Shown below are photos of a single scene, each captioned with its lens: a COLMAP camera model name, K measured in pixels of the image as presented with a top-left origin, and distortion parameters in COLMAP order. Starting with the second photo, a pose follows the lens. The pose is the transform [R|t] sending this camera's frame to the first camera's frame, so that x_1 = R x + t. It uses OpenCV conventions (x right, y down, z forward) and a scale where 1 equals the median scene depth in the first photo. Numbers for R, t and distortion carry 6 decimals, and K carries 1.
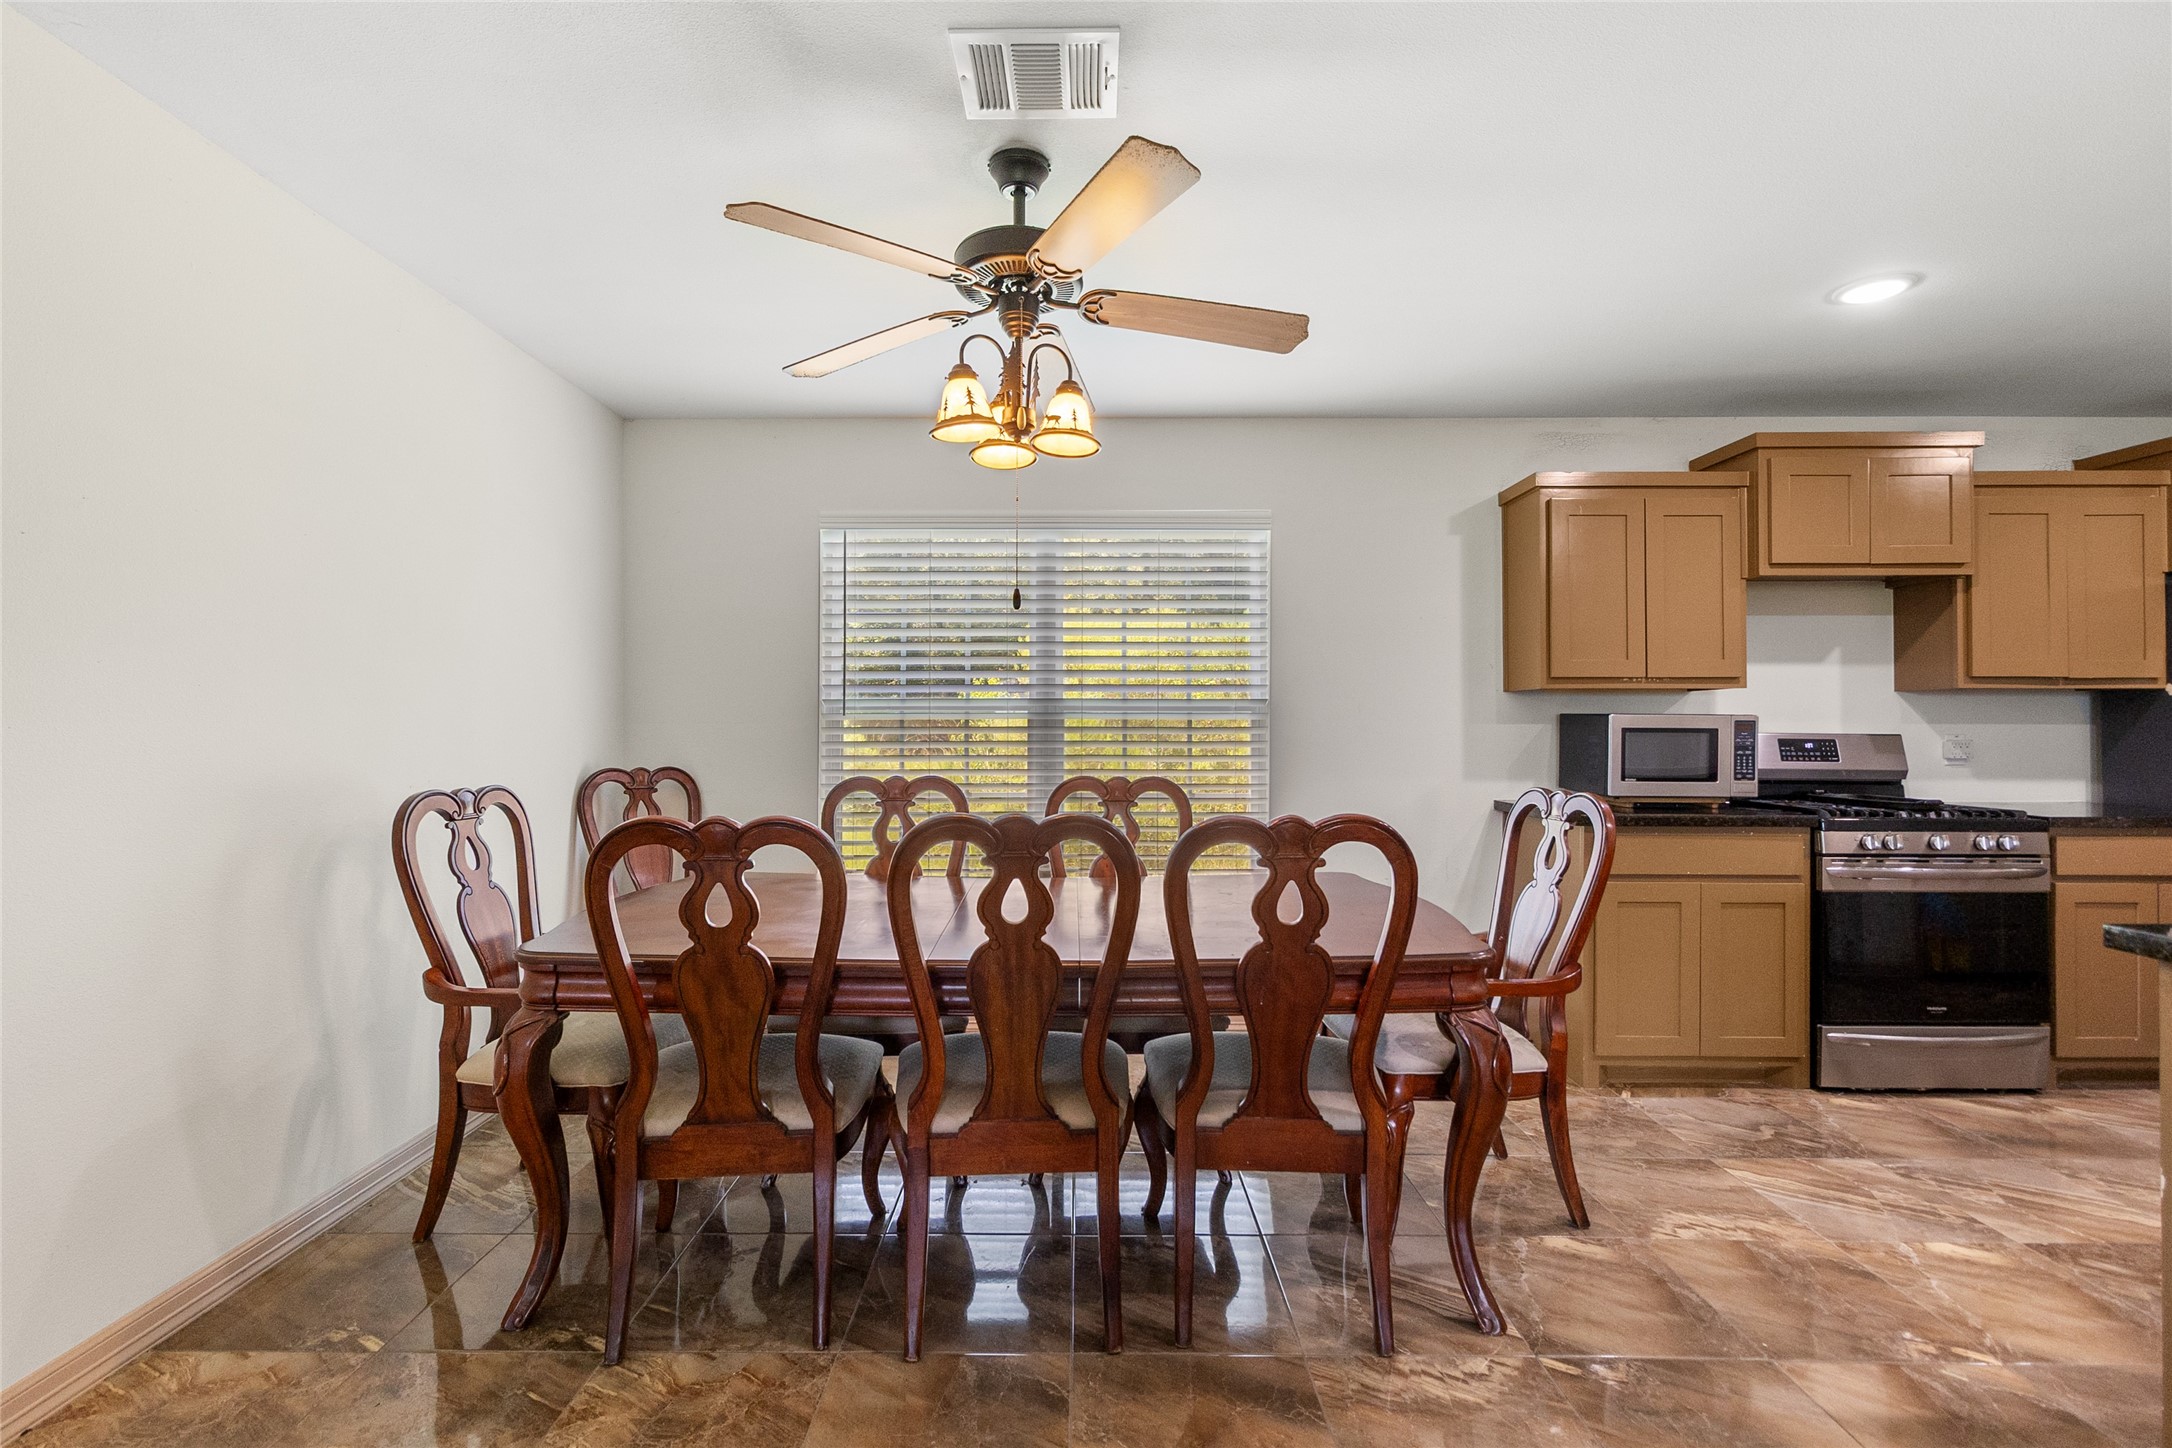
lens RADIAL K [[993.8, 0, 1086.3], [0, 993.8, 718.4], [0, 0, 1]] dist [-0.002068, -0.000378]
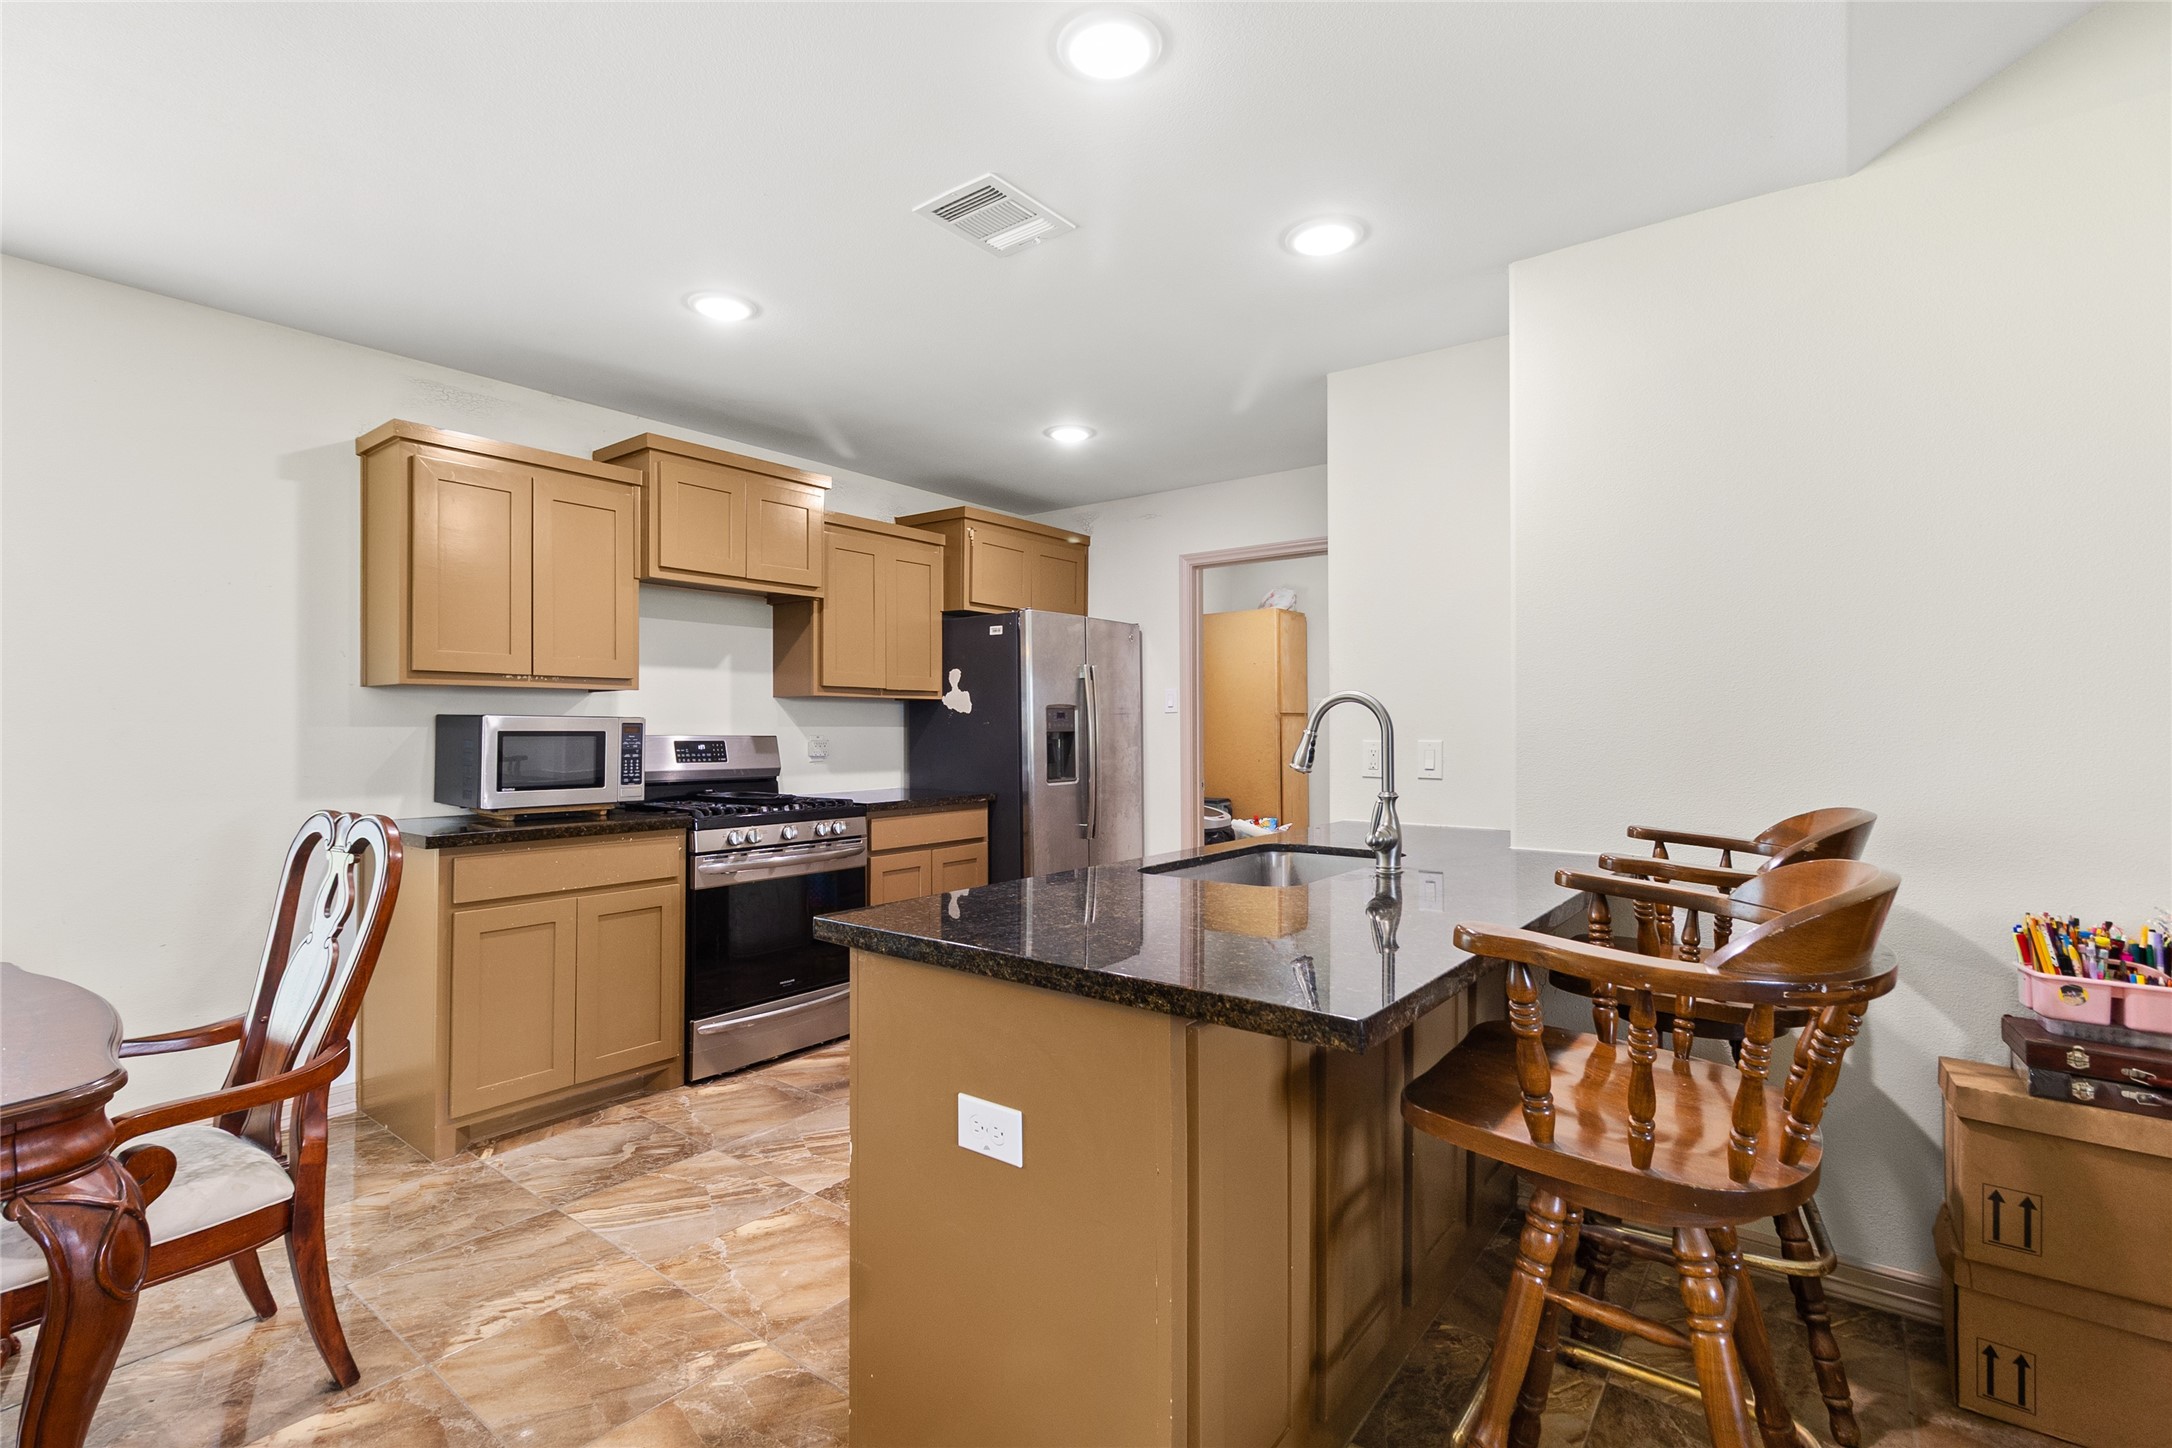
lens RADIAL K [[993.8, 0, 1086.3], [0, 993.8, 722.6], [0, 0, 1]] dist [-0.002068, -0.000378]
pose [[0.596832, 0.002678, 0.802362, 0.153136], [-0.003812, 0.999993, -0.000502, 0.000586], [-0.802357, -0.002759, 0.596838, 0.060926]]
